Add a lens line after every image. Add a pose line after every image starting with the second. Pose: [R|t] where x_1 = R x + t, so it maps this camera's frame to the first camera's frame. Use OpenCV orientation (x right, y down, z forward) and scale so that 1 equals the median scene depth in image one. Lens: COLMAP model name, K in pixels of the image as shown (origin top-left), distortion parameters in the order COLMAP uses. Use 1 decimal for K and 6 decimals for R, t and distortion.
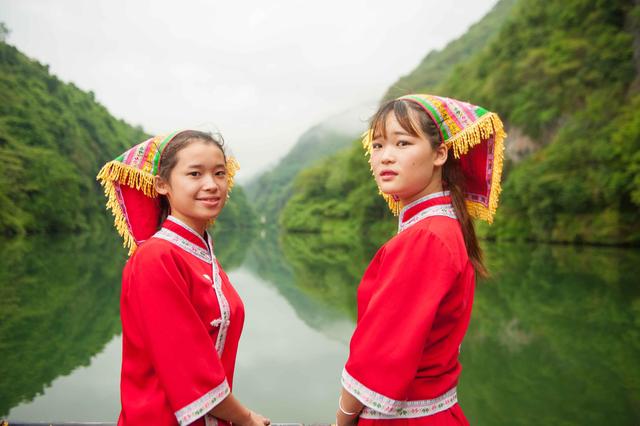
lens RADIAL K [[1226.2, 0, 319.8], [0, 1226.2, 212.8], [0, 0, 1]] dist [0.021568, 0.000000]
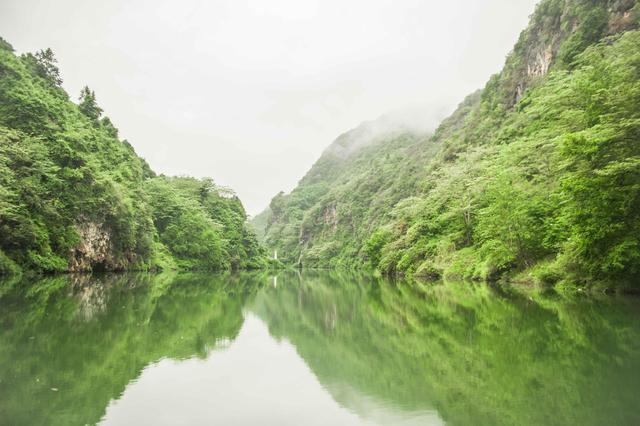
lens RADIAL K [[1226.2, 0, 320.1], [0, 1226.2, 213.6], [0, 0, 1]] dist [0.021568, 0.000000]
pose [[0.999924, 0.001956, -0.012183, -0.013063], [-0.002347, 0.999479, -0.032186, 0.003075], [0.012113, 0.032213, 0.999408, 0.304109]]
